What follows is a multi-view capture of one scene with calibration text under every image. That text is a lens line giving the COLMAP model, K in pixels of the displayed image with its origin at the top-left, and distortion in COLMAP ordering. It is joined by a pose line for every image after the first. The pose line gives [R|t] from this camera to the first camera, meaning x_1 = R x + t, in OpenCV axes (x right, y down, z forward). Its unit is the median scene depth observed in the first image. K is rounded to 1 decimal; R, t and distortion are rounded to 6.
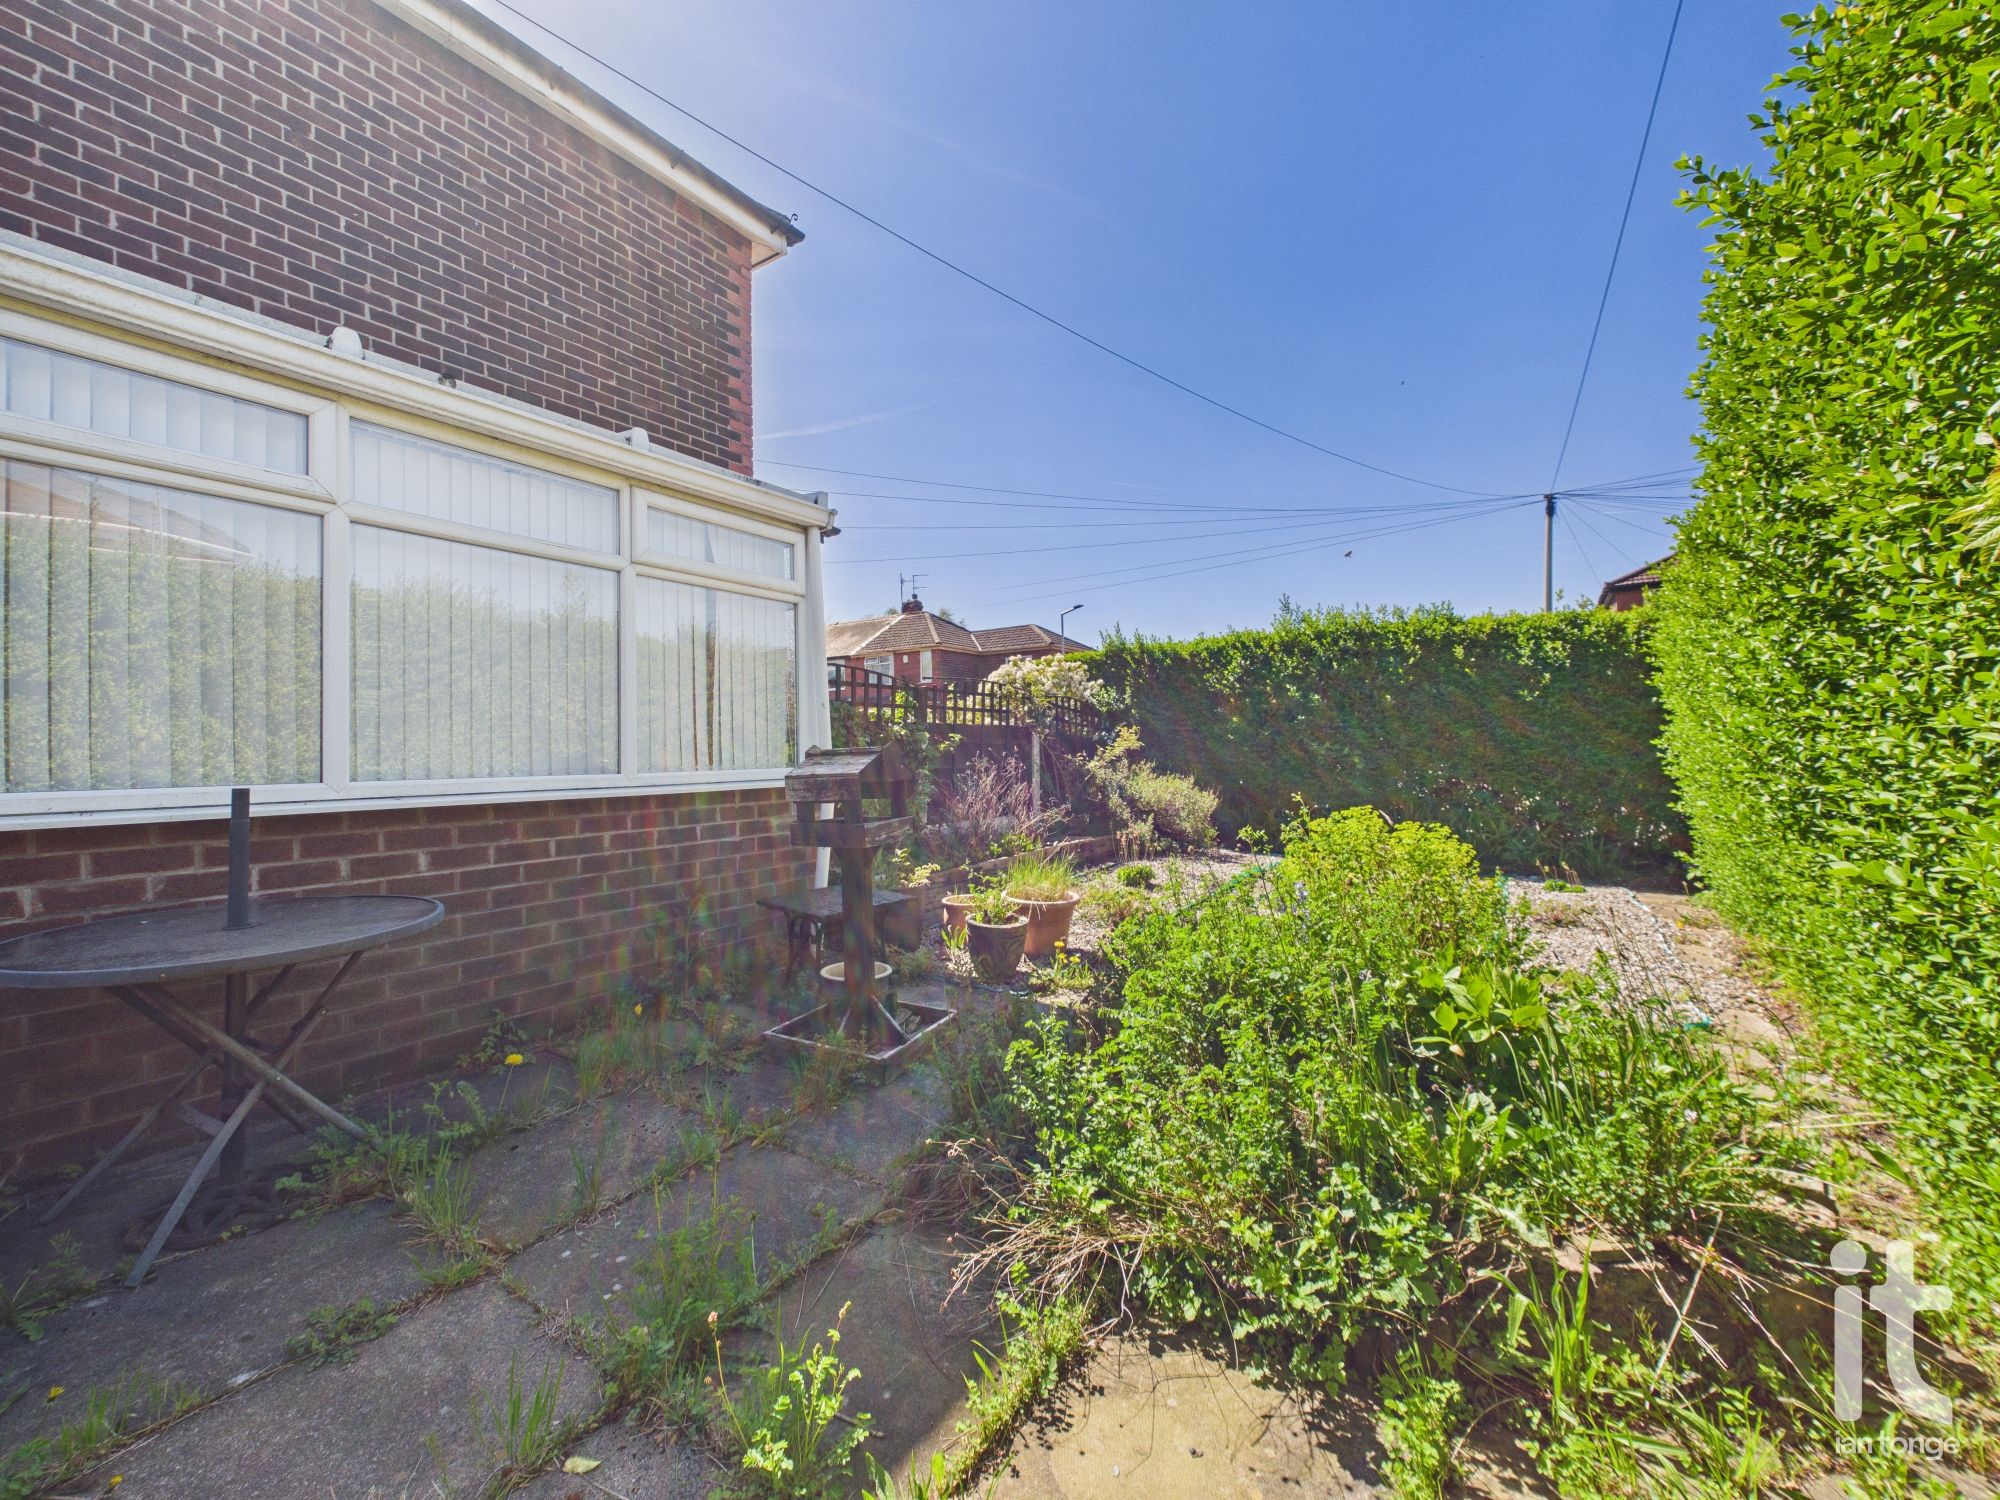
lens RADIAL K [[804.6, 0, 1002.8], [0, 804.6, 747.5], [0, 0, 1]] dist [0.000349, -0.000184]
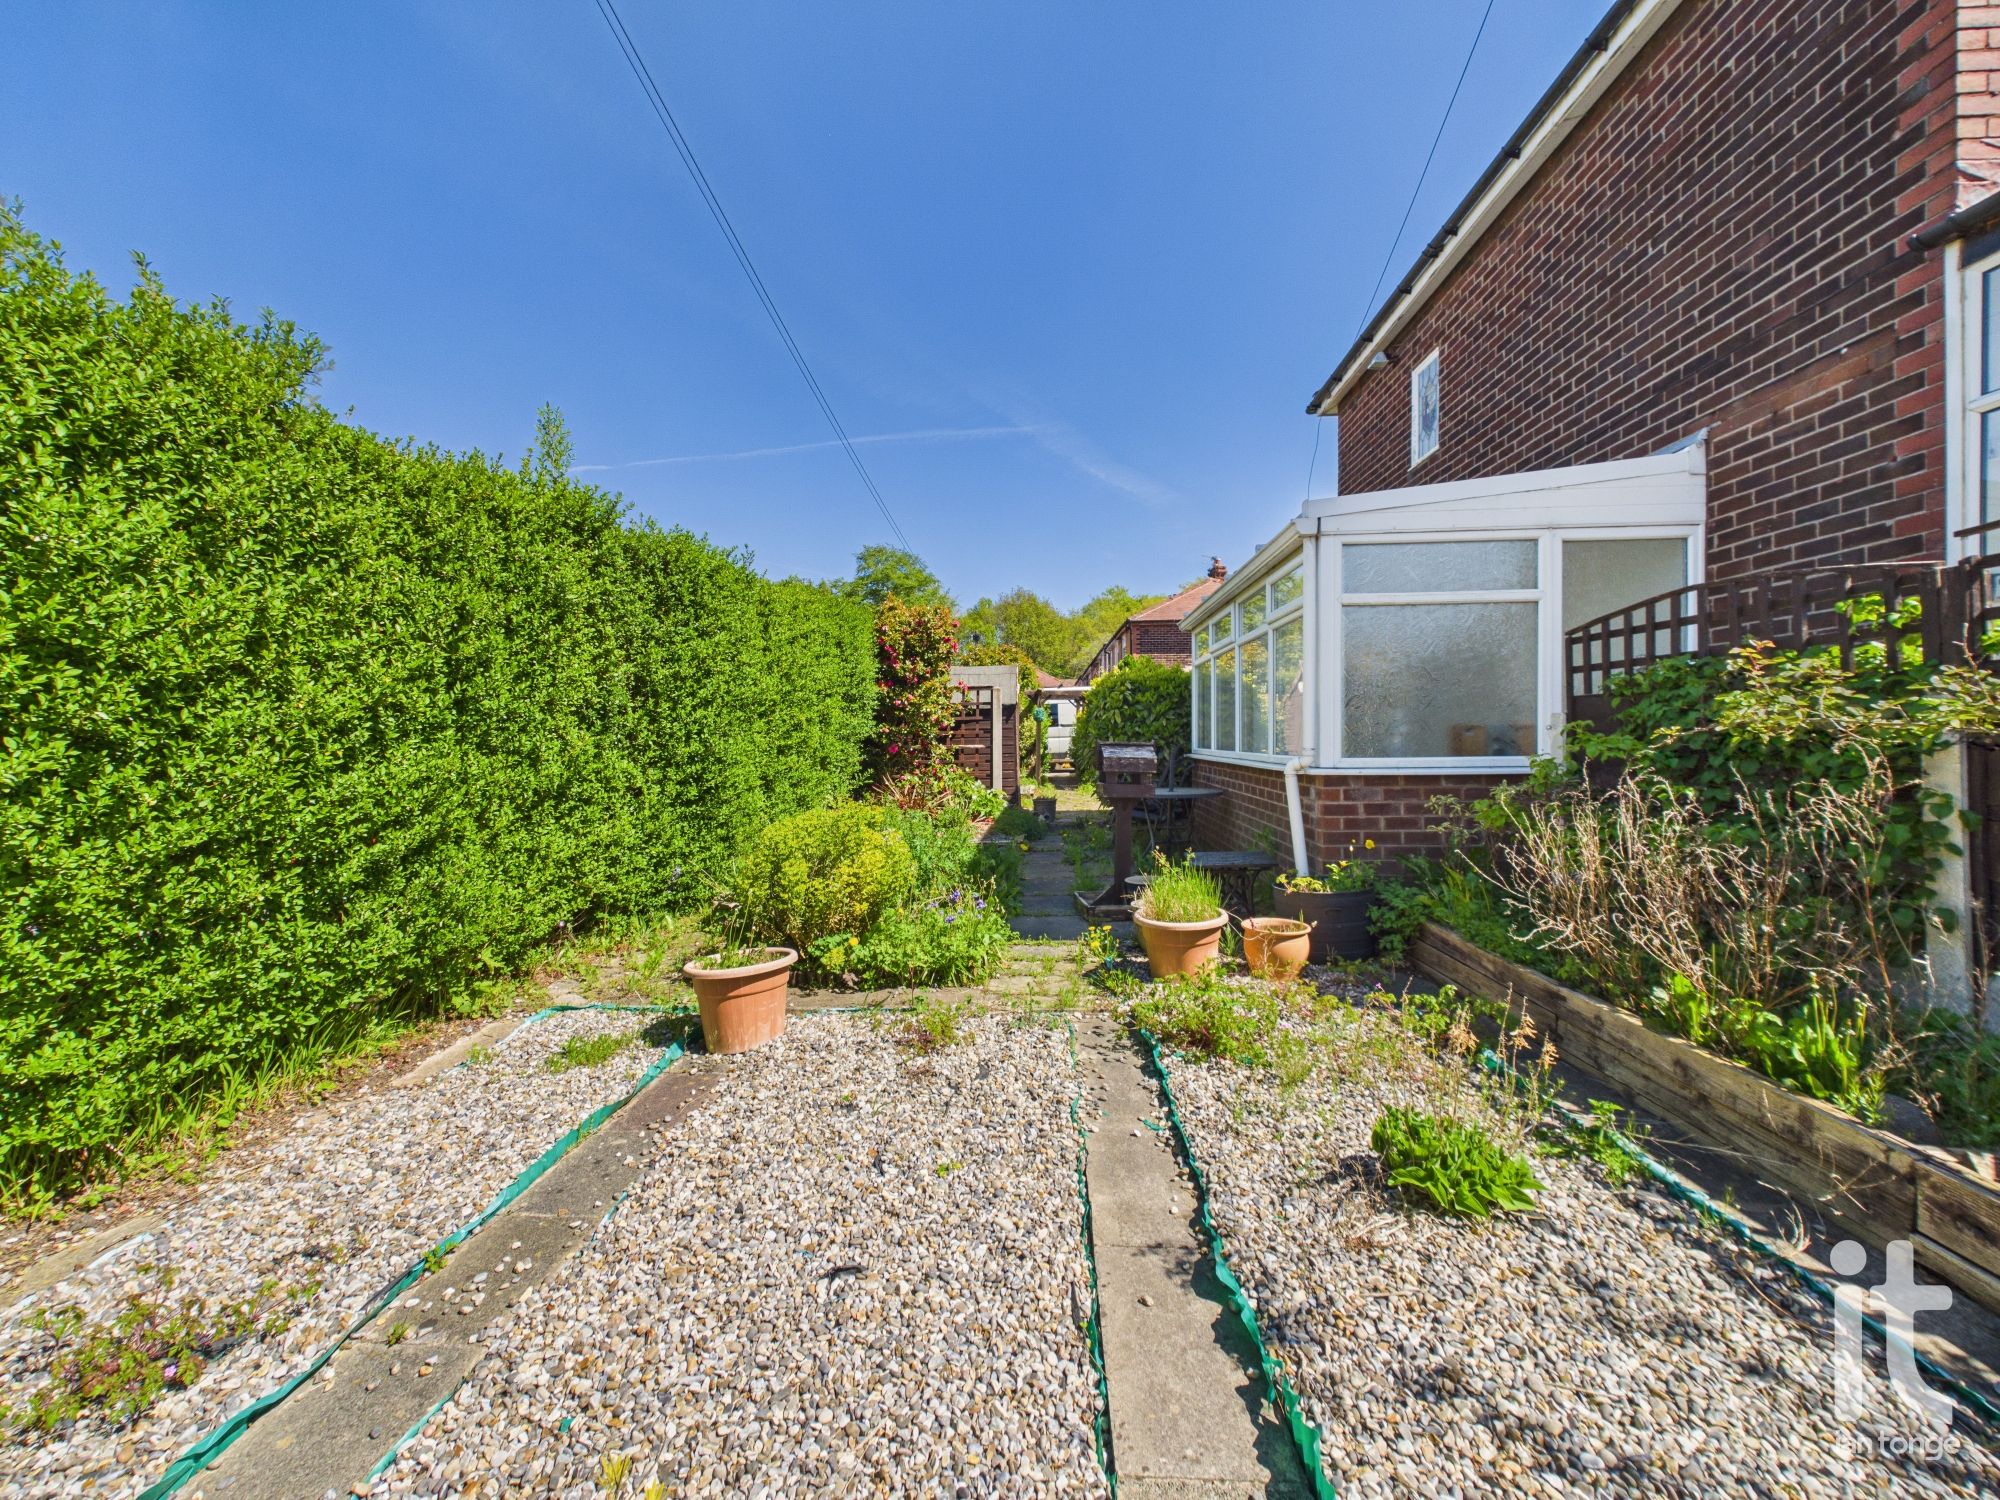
lens RADIAL K [[803.5, 0, 1000.4], [0, 803.5, 743.1], [0, 0, 1]] dist [0.000601, -0.000169]
pose [[-0.853995, 0.010988, -0.520165, 0.382799], [0.008848, 0.999939, 0.006597, -0.004852], [0.520205, 0.001031, -0.854041, 0.981000]]
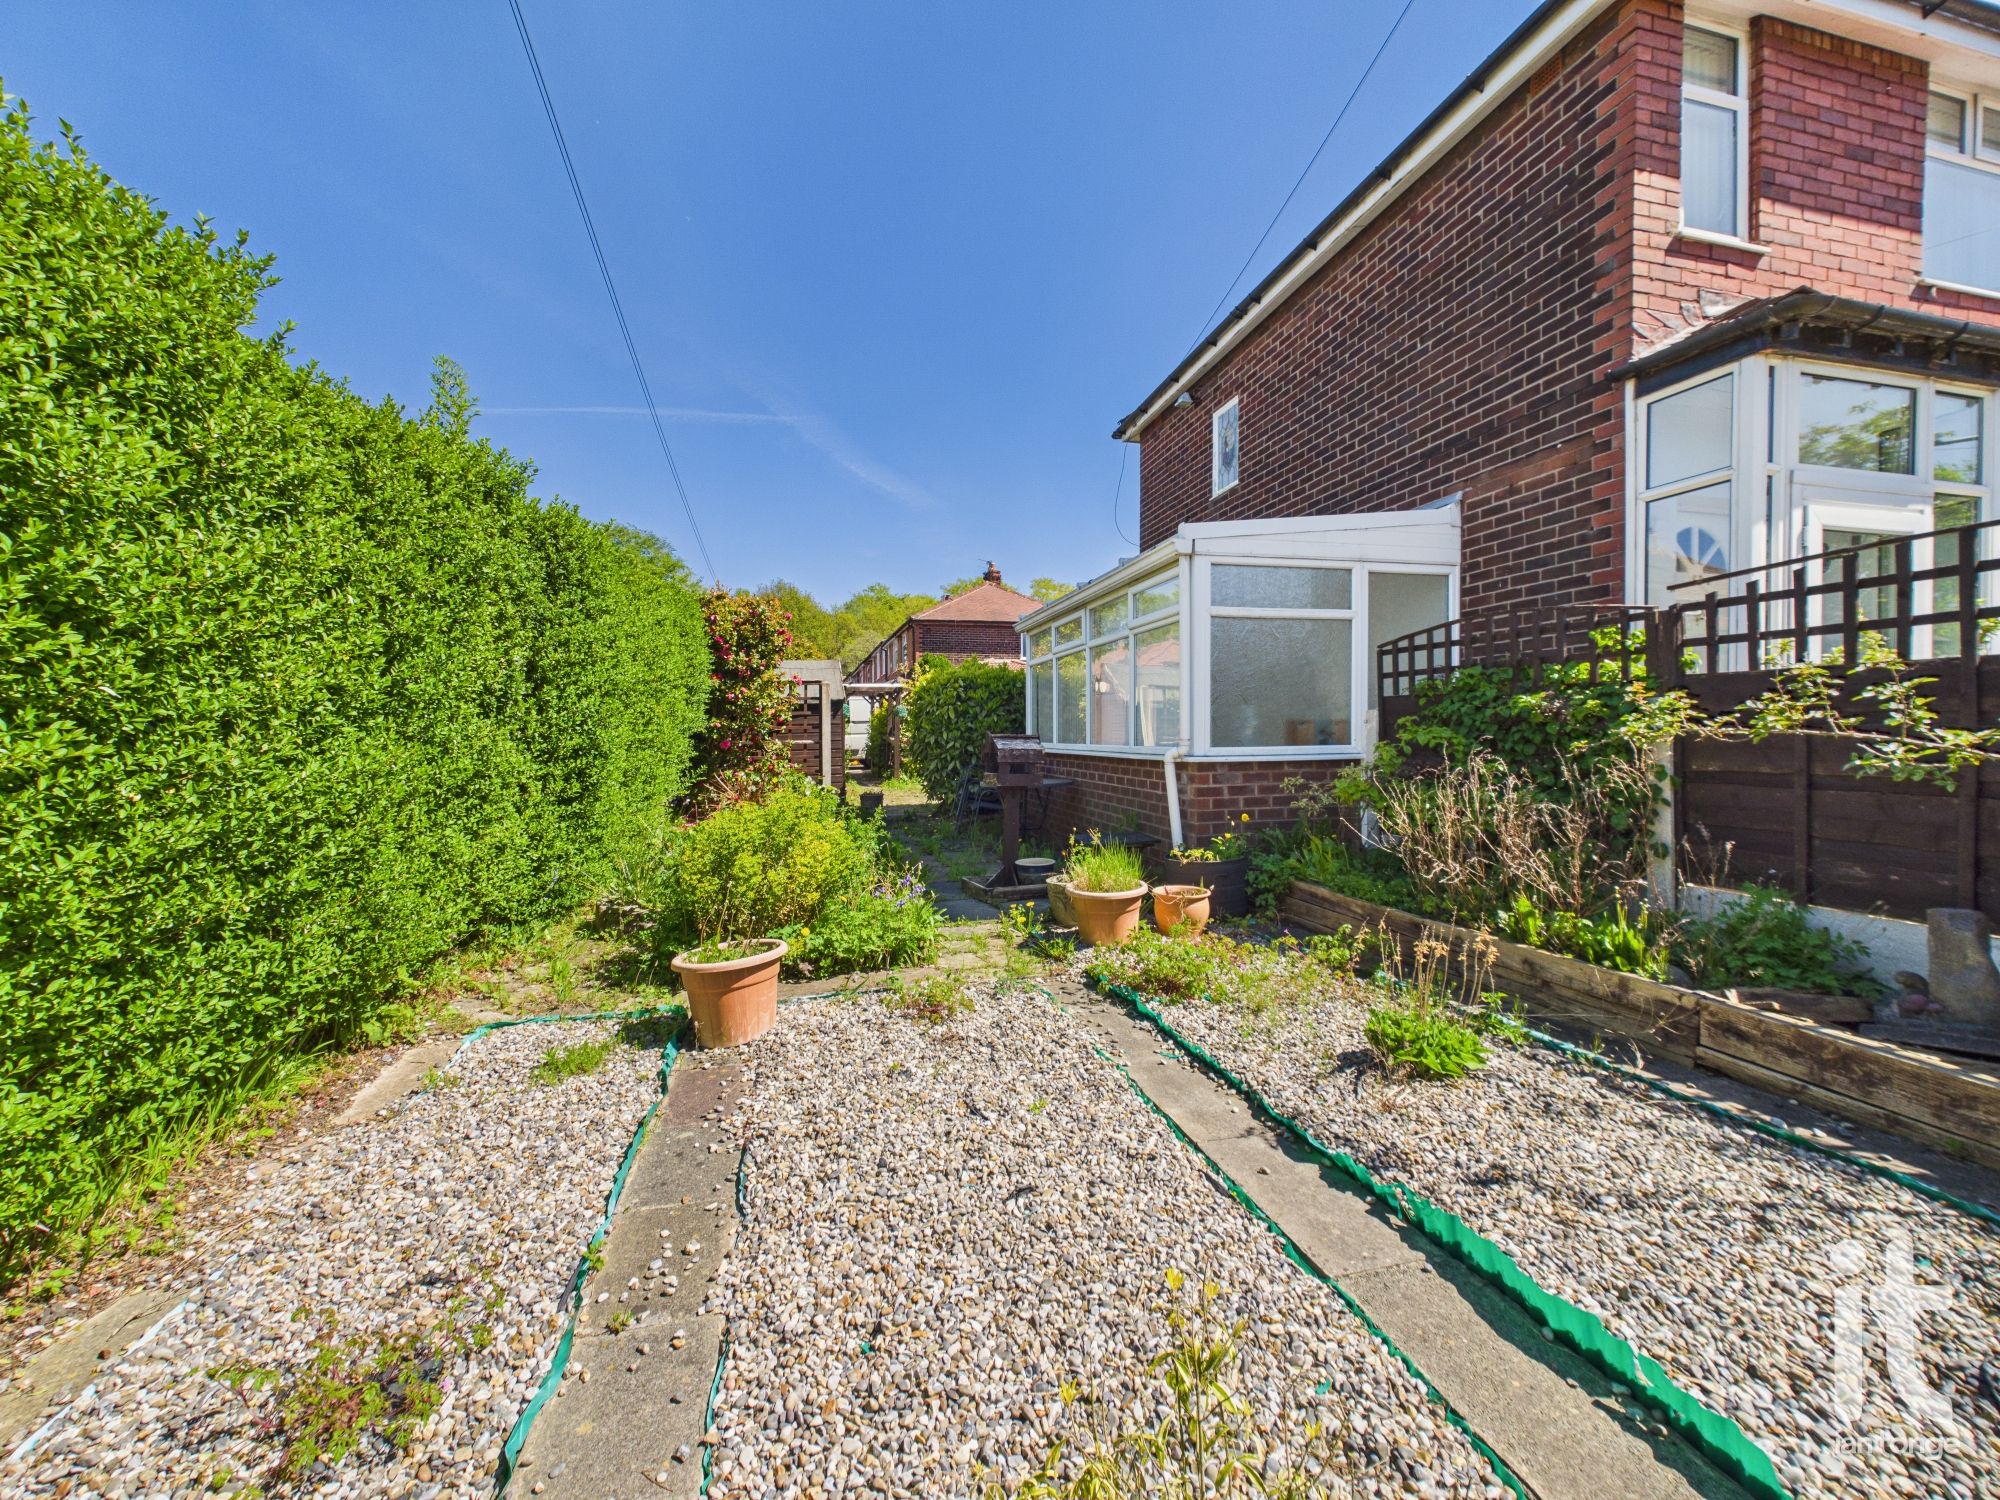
lens RADIAL K [[804.6, 0, 1002.8], [0, 804.6, 747.5], [0, 0, 1]] dist [0.000349, -0.000184]
pose [[-0.664223, 0.019042, -0.747292, 0.496190], [0.009321, 0.999809, 0.017192, -0.001128], [0.747477, 0.004454, -0.664273, 0.930773]]
